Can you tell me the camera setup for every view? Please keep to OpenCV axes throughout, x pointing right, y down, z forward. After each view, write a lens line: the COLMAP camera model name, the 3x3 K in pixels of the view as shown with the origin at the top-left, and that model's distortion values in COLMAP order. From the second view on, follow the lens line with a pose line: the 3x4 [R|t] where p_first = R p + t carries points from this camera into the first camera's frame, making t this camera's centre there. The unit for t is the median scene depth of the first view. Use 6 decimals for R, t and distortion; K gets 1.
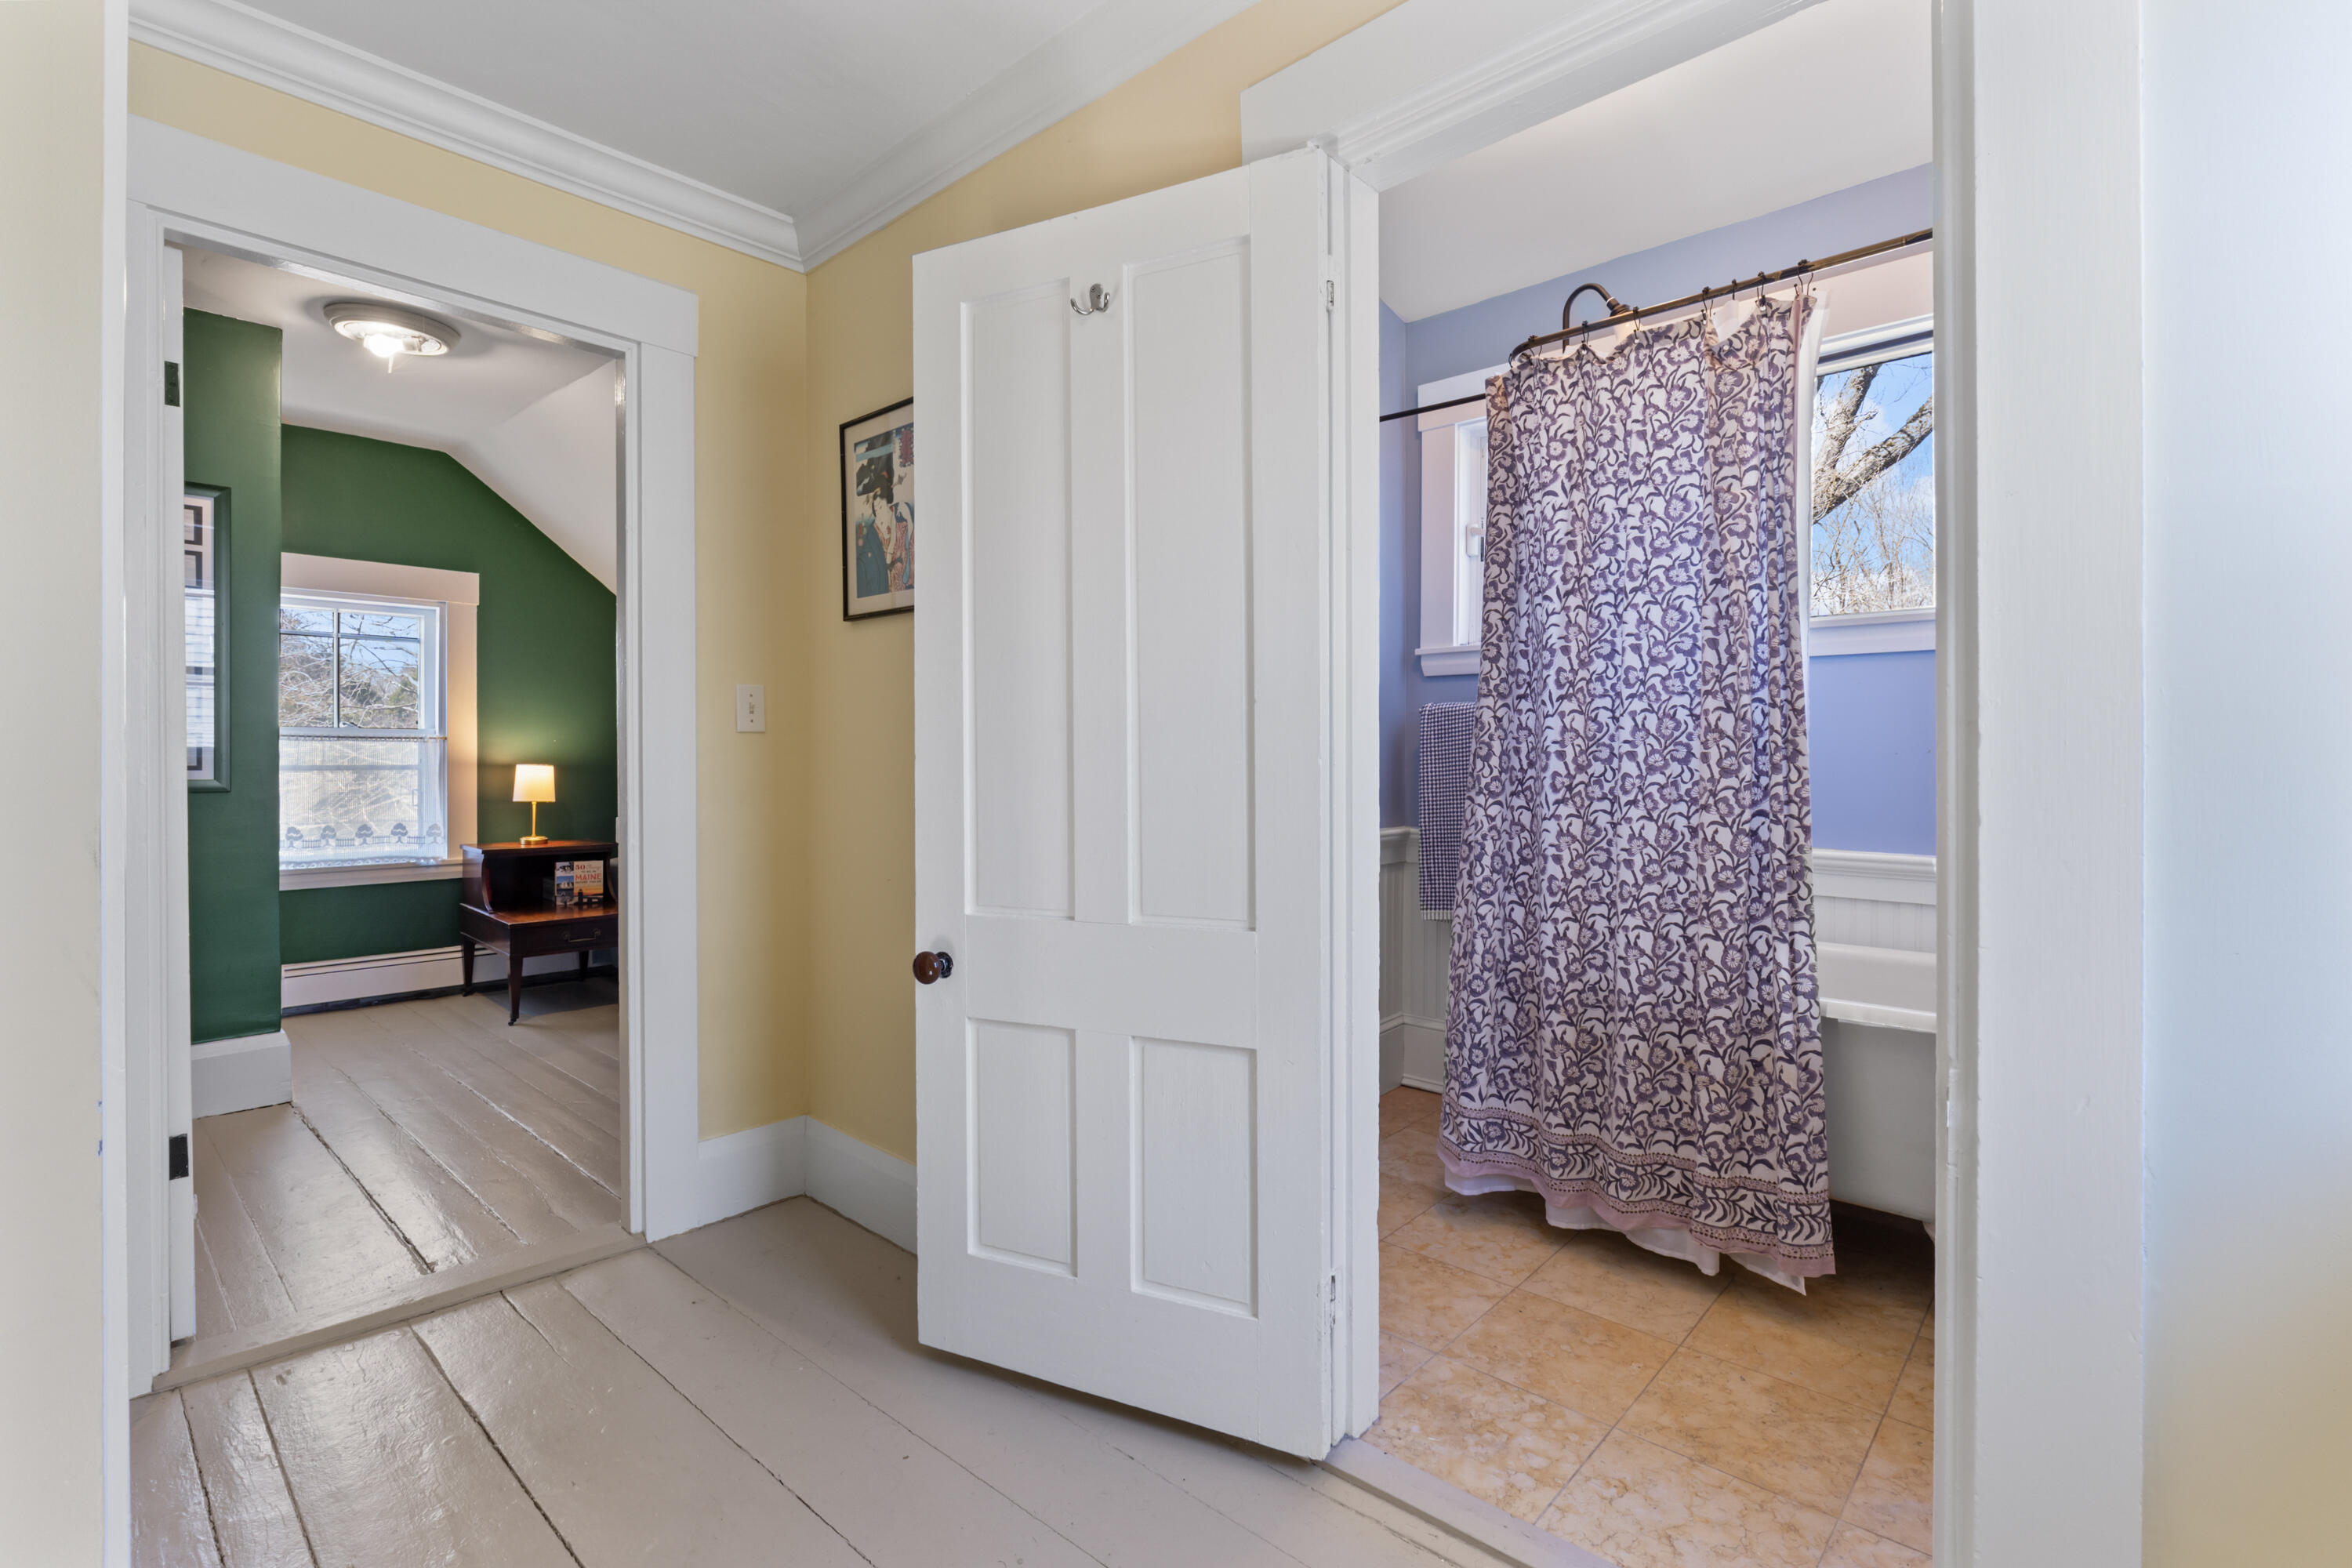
lens RADIAL K [[1131.0, 0, 1172.0], [0, 1131.0, 768.7], [0, 0, 1]] dist [0.000722, -0.000172]
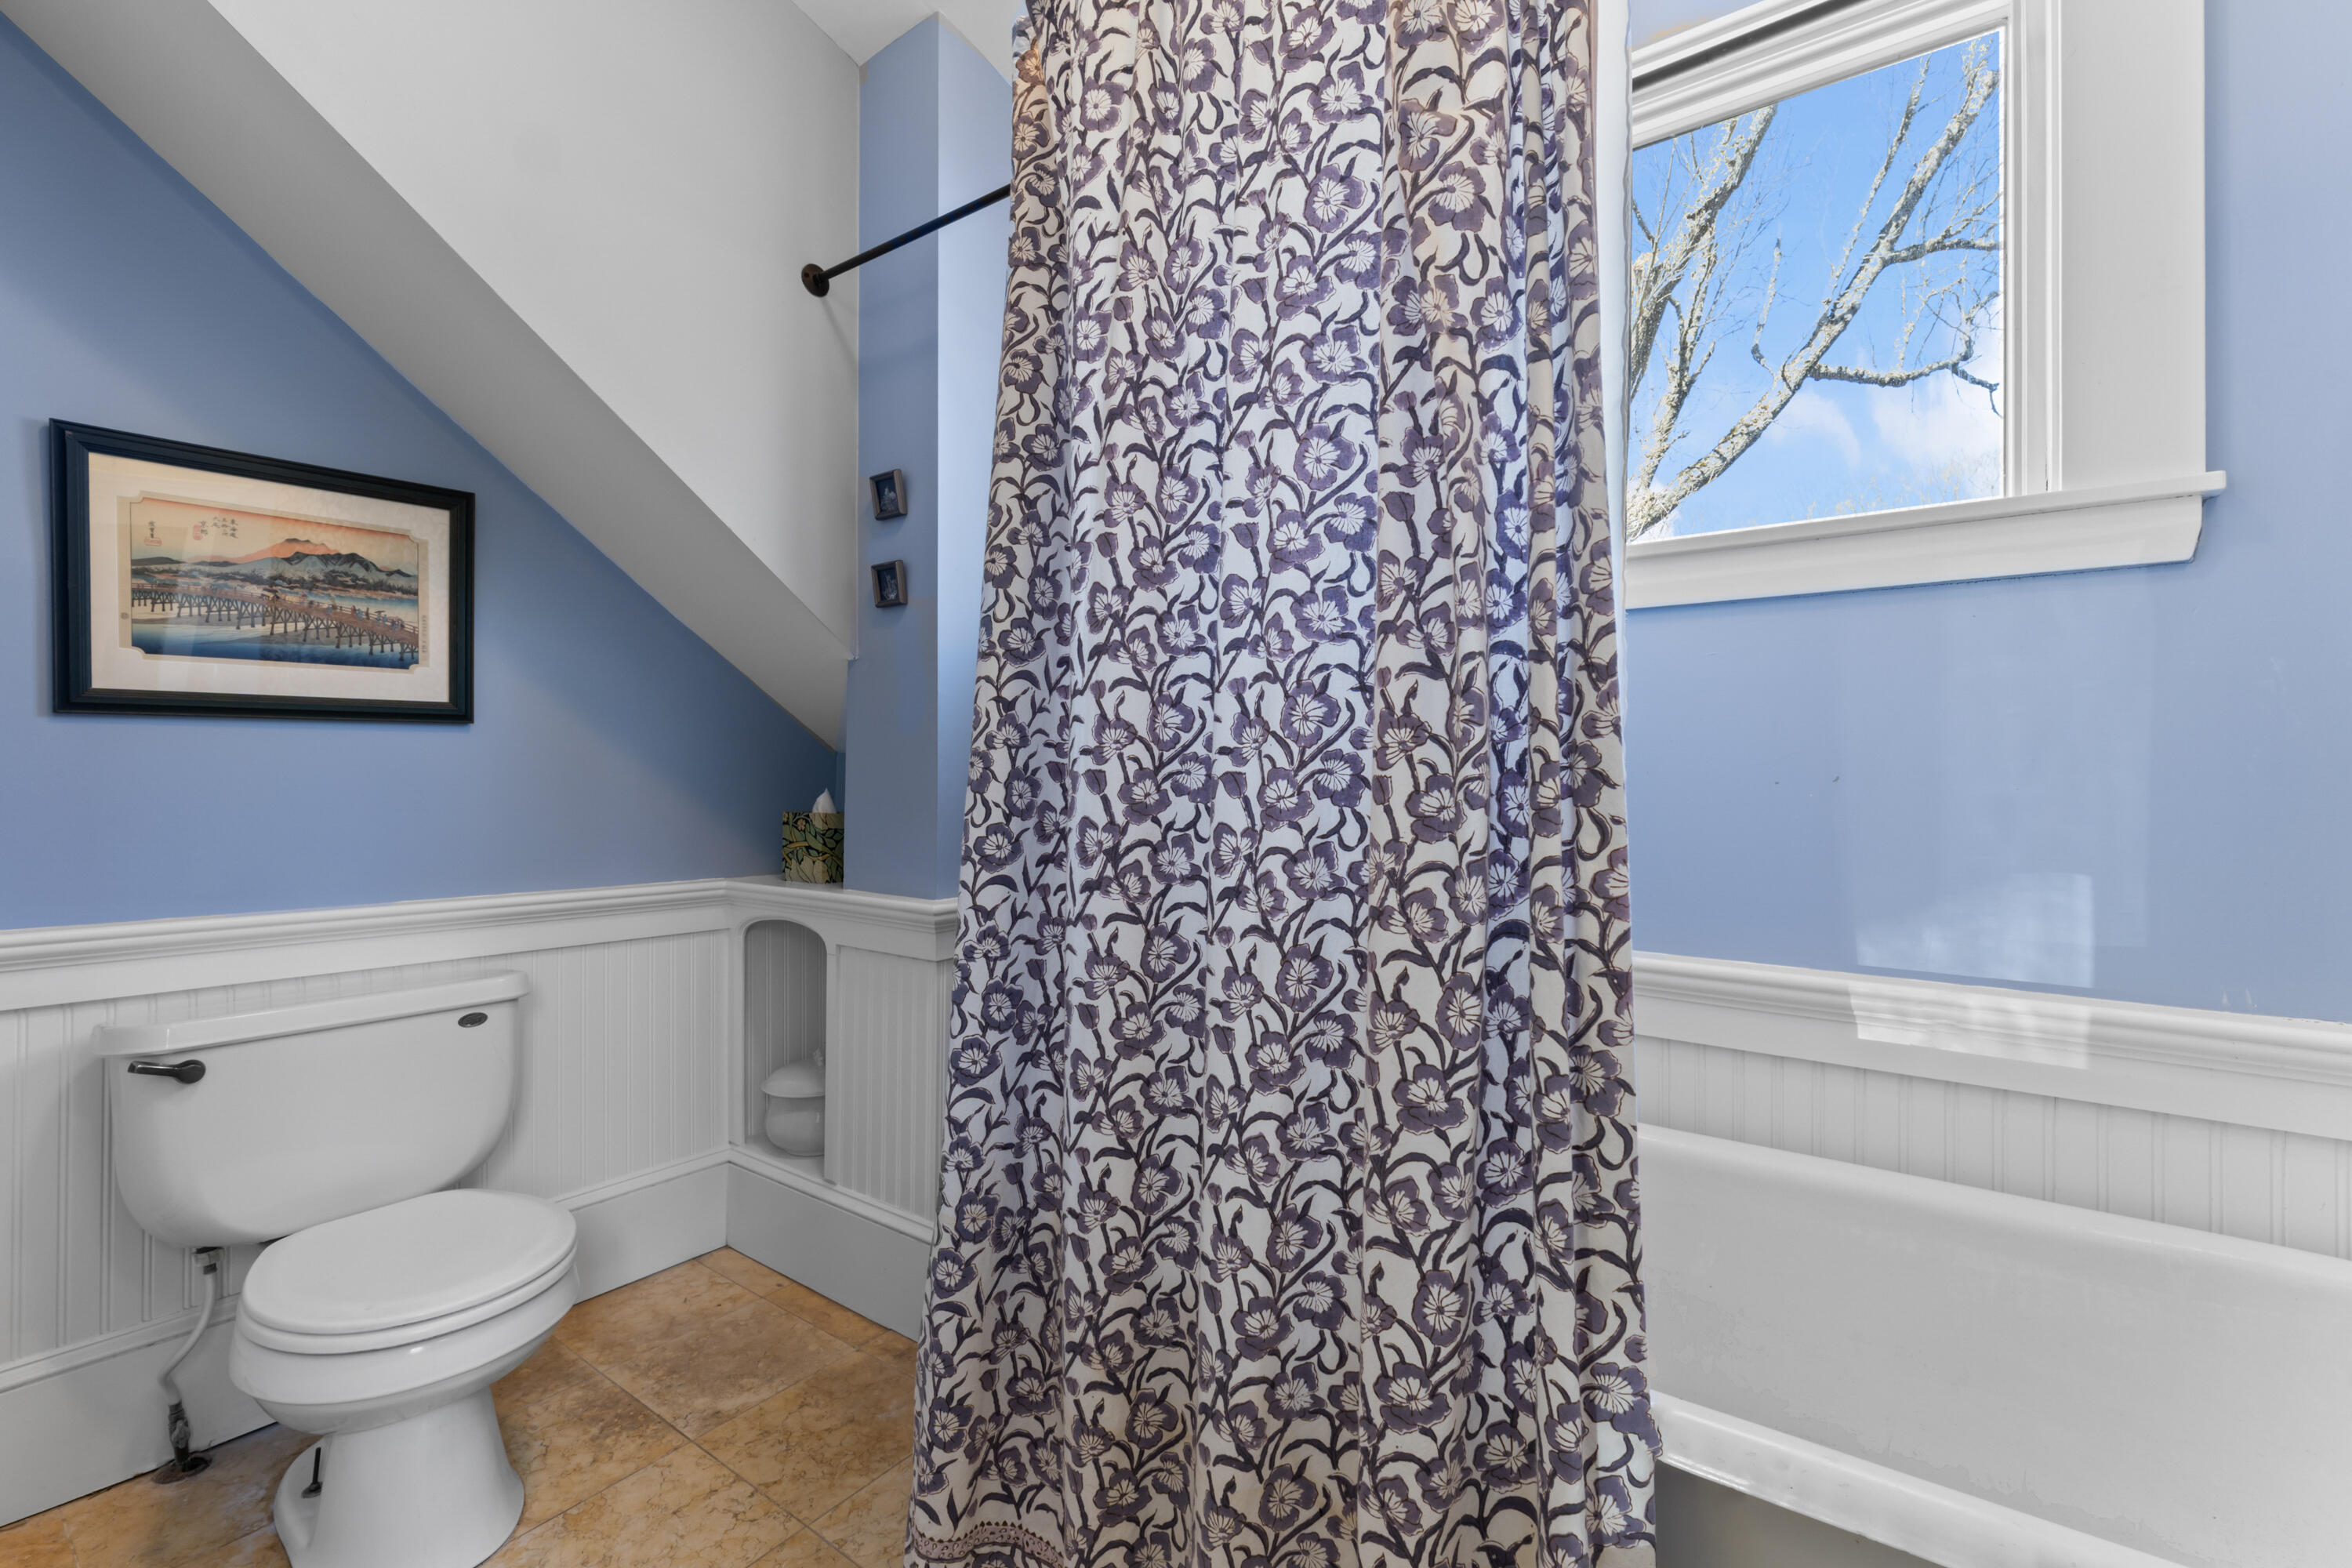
lens RADIAL K [[1043.6, 0, 1174.0], [0, 1043.6, 777.0], [0, 0, 1]] dist [-0.004535, -0.000224]
pose [[0.994464, 0.007783, 0.104793, 0.343808], [-0.006591, 0.999910, -0.011723, -0.009162], [-0.104875, 0.010967, 0.994425, 0.611989]]
